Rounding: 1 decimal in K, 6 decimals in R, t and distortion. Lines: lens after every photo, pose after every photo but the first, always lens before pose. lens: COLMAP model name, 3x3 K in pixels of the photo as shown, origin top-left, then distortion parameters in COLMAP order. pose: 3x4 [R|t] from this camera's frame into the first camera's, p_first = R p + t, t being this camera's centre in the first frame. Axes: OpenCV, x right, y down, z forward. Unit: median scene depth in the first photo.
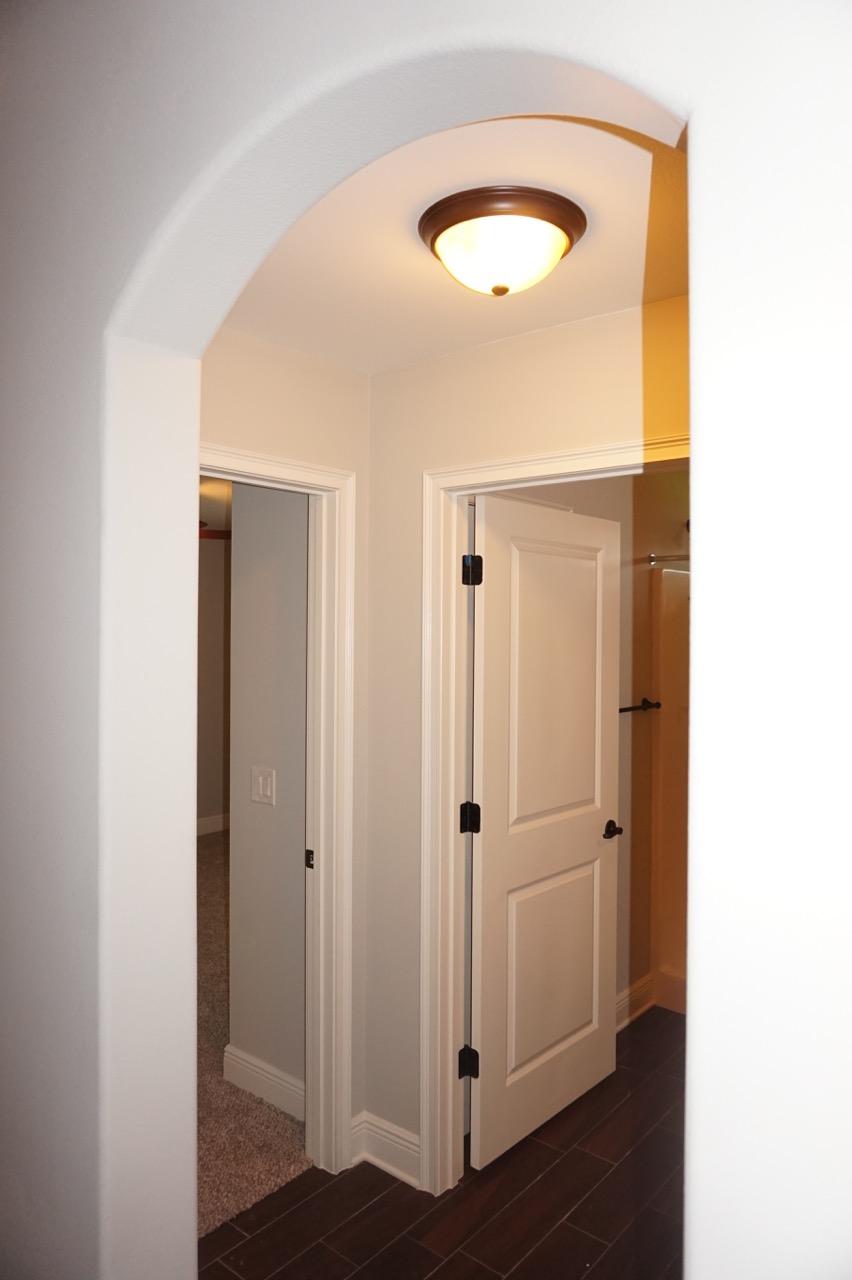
lens RADIAL K [[872.0, 0, 422.4], [0, 872.0, 639.9], [0, 0, 1]] dist [-0.023923, 0.013894]
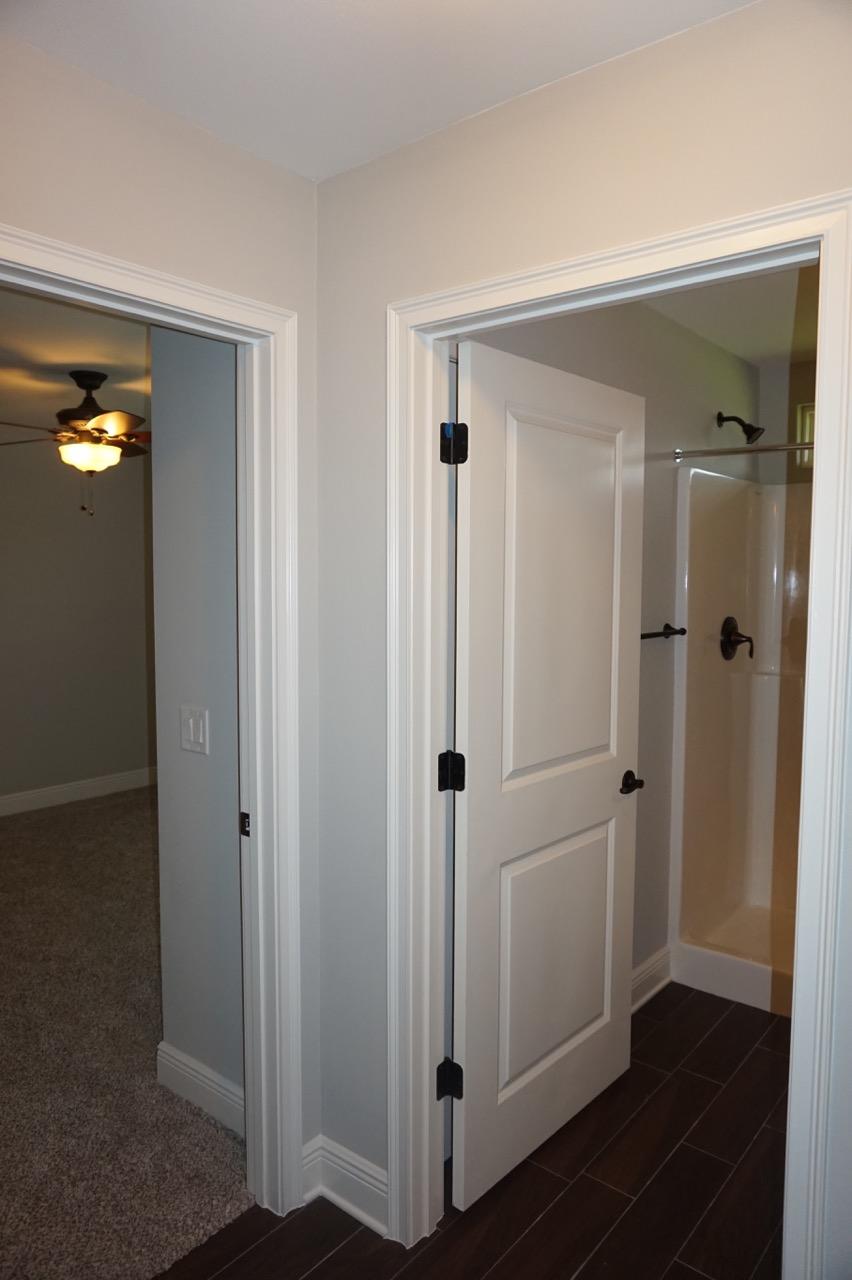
lens RADIAL K [[872.0, 0, 429.1], [0, 872.0, 641.2], [0, 0, 1]] dist [-0.023923, 0.013894]
pose [[0.999928, -0.002855, 0.011660, 0.025771], [0.002050, 0.997652, 0.068456, 0.036413], [-0.011828, -0.068428, 0.997586, 0.236934]]
